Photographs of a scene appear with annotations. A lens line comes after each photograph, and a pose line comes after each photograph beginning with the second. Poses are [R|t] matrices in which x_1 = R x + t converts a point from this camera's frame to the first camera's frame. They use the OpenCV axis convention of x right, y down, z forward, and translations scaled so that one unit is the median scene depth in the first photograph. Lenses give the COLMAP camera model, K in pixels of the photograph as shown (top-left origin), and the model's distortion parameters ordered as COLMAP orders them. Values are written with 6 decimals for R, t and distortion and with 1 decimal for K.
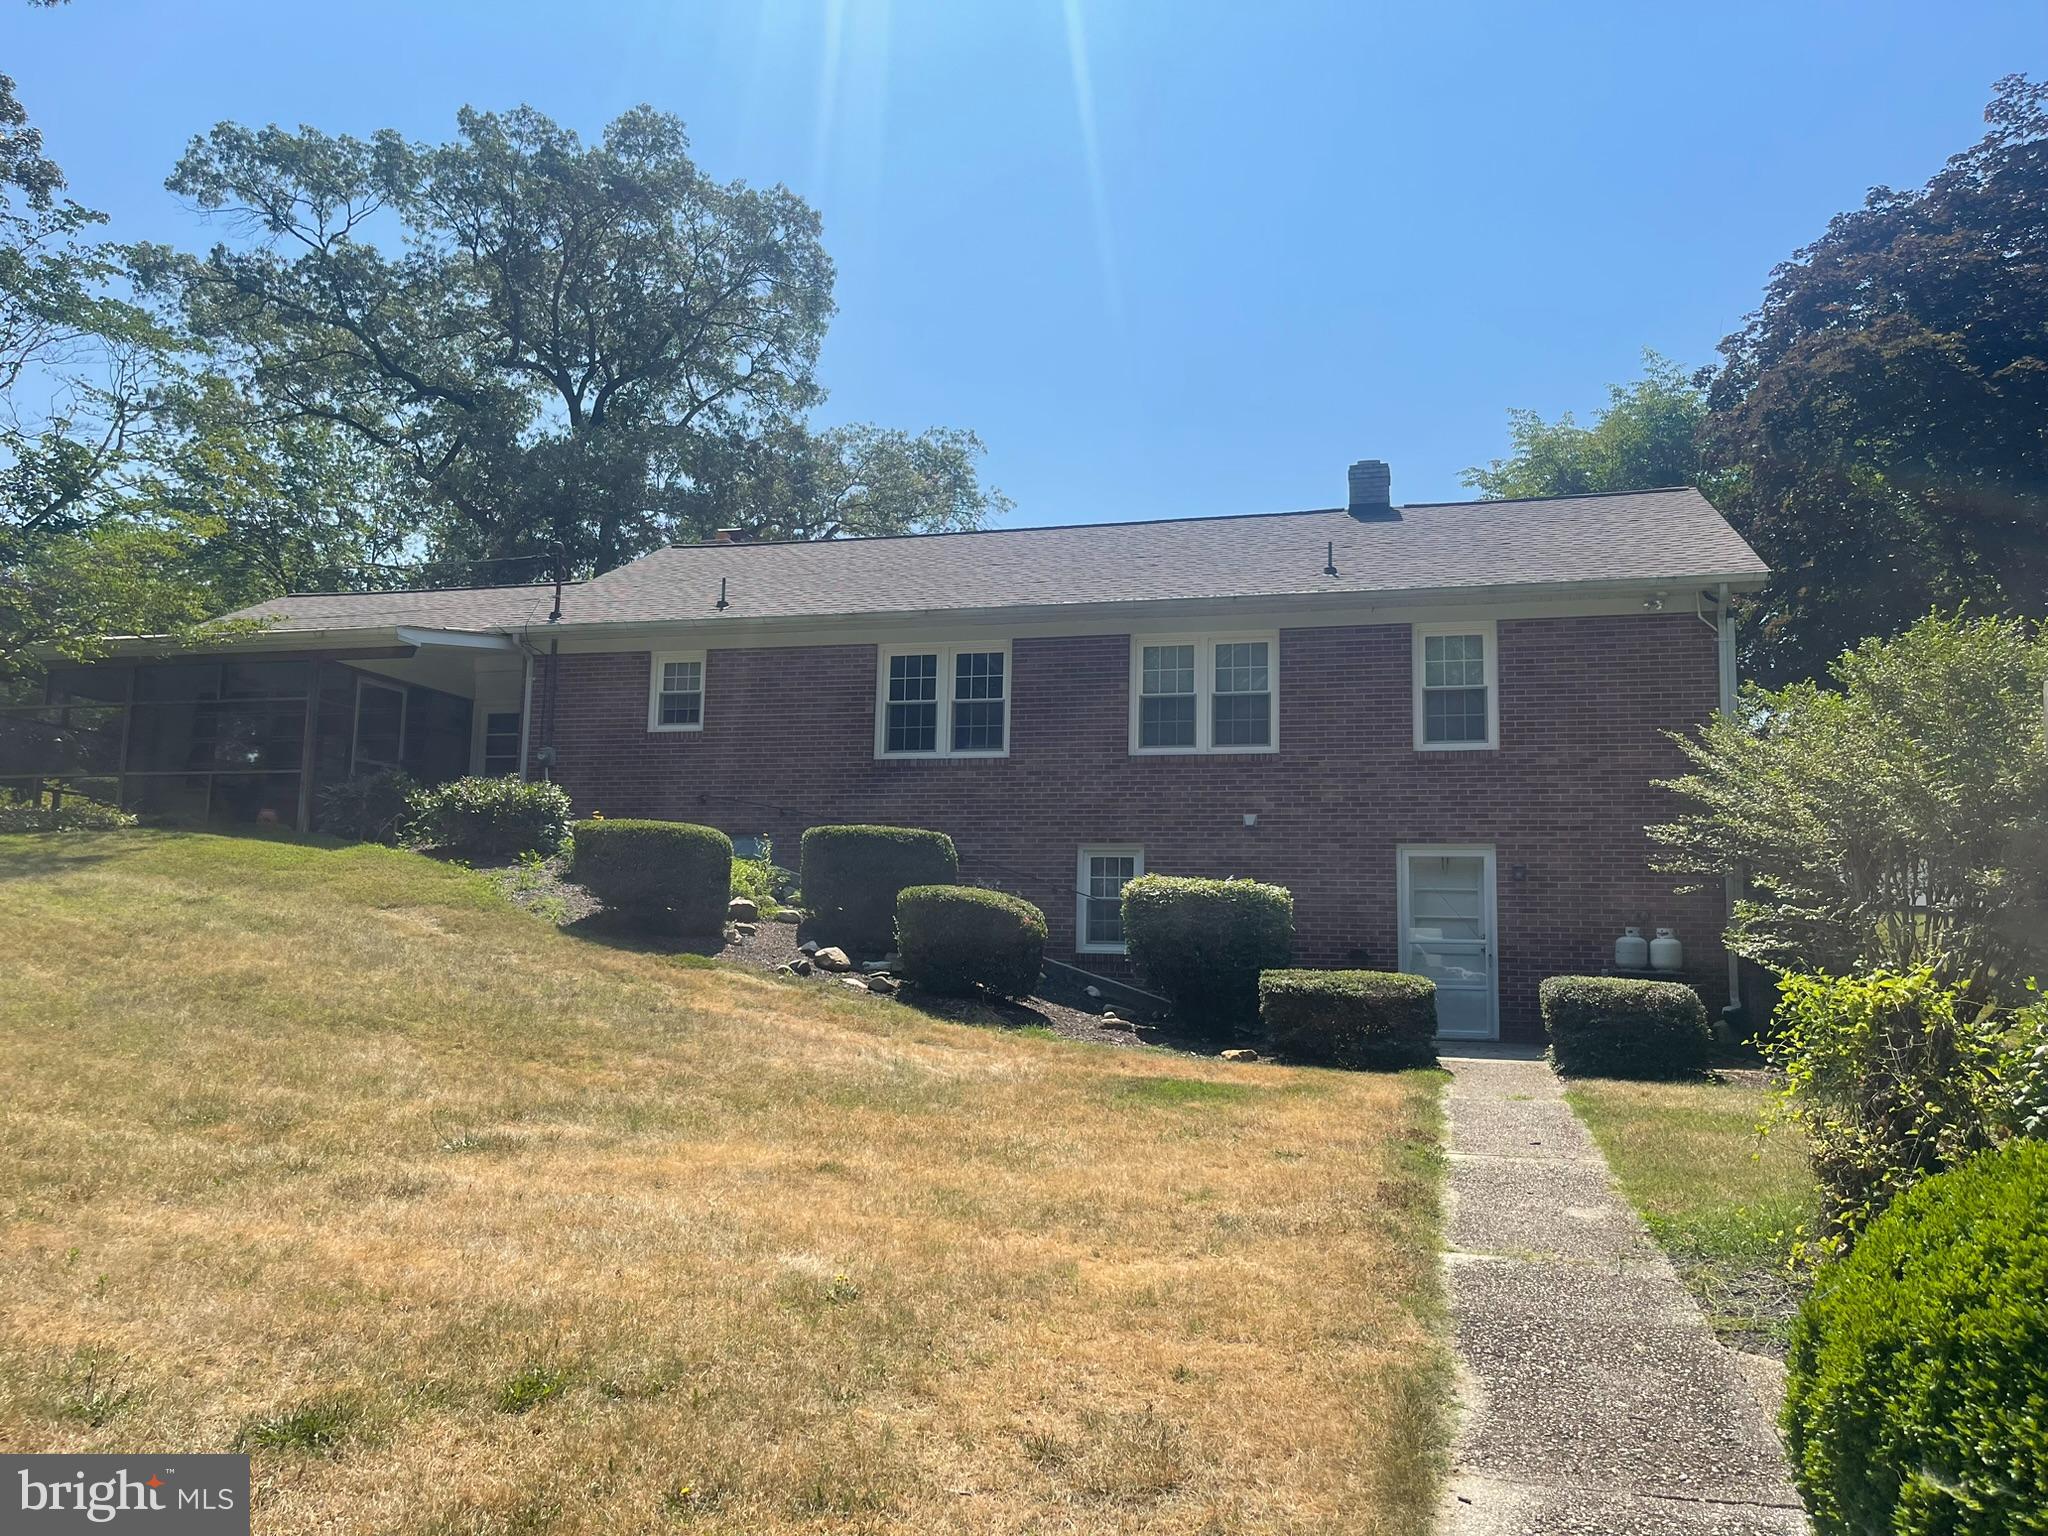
lens RADIAL K [[1542.8, 0, 1024.0], [0, 1542.8, 768.0], [0, 0, 1]] dist [0.059792, -0.091644]
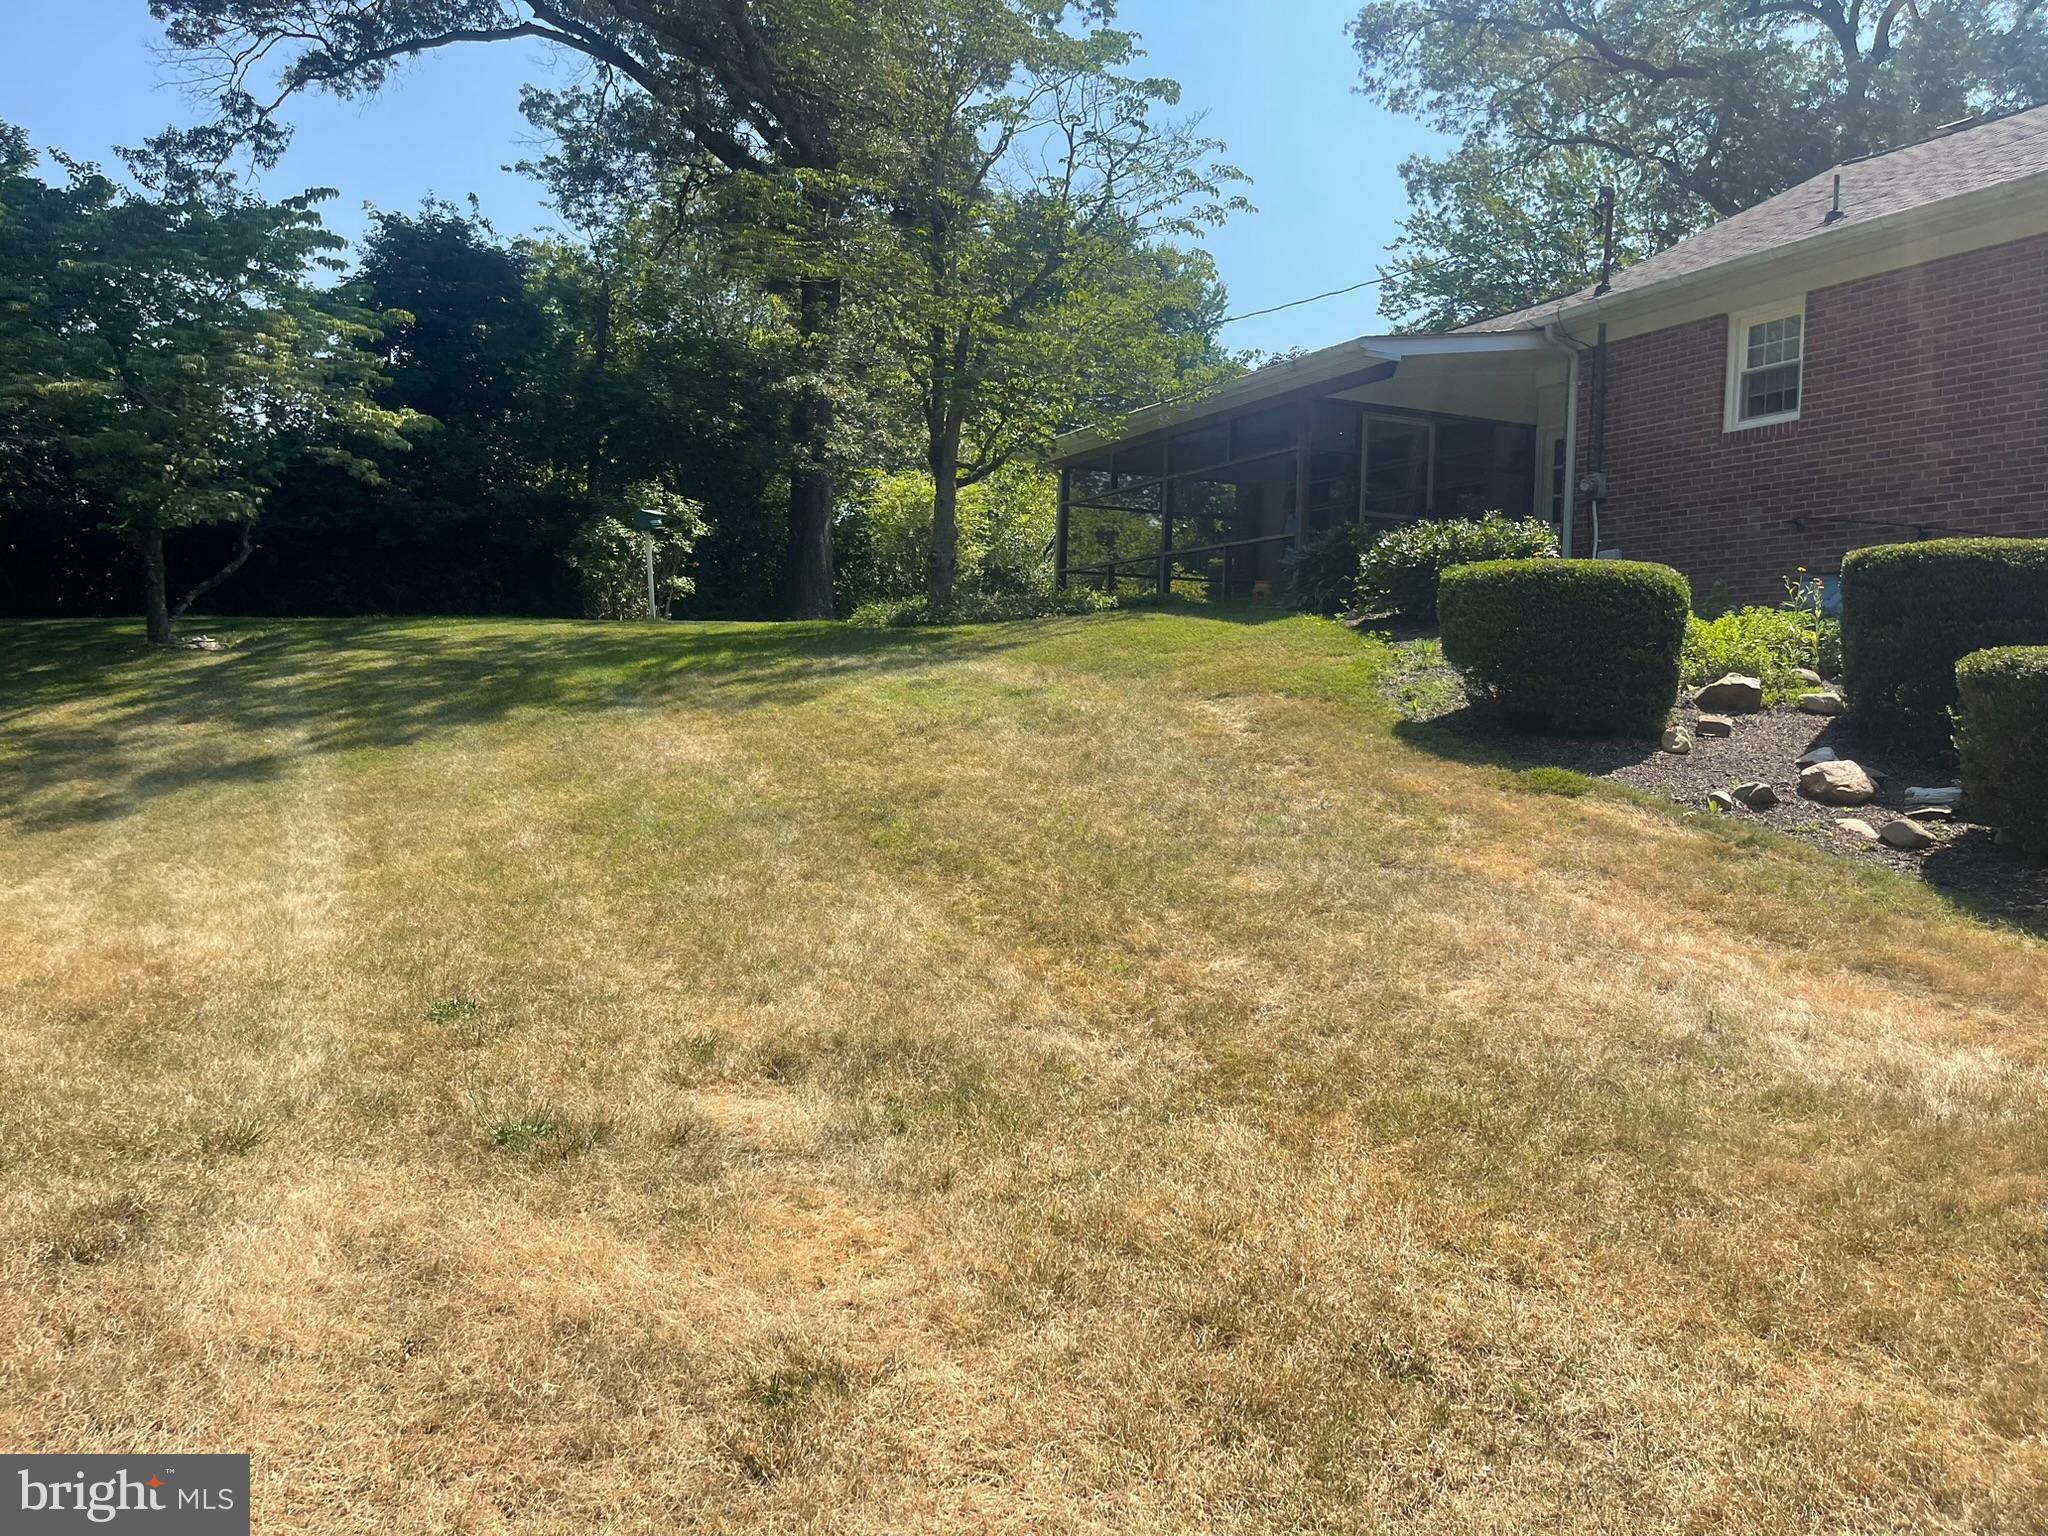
lens RADIAL K [[1542.8, 0, 1024.0], [0, 1542.8, 768.0], [0, 0, 1]] dist [0.059792, -0.091644]
pose [[0.660796, 0.026173, -0.750109, 0.077208], [0.083952, 0.990543, 0.108518, 0.023565], [0.745856, -0.134681, 0.652350, 0.298805]]
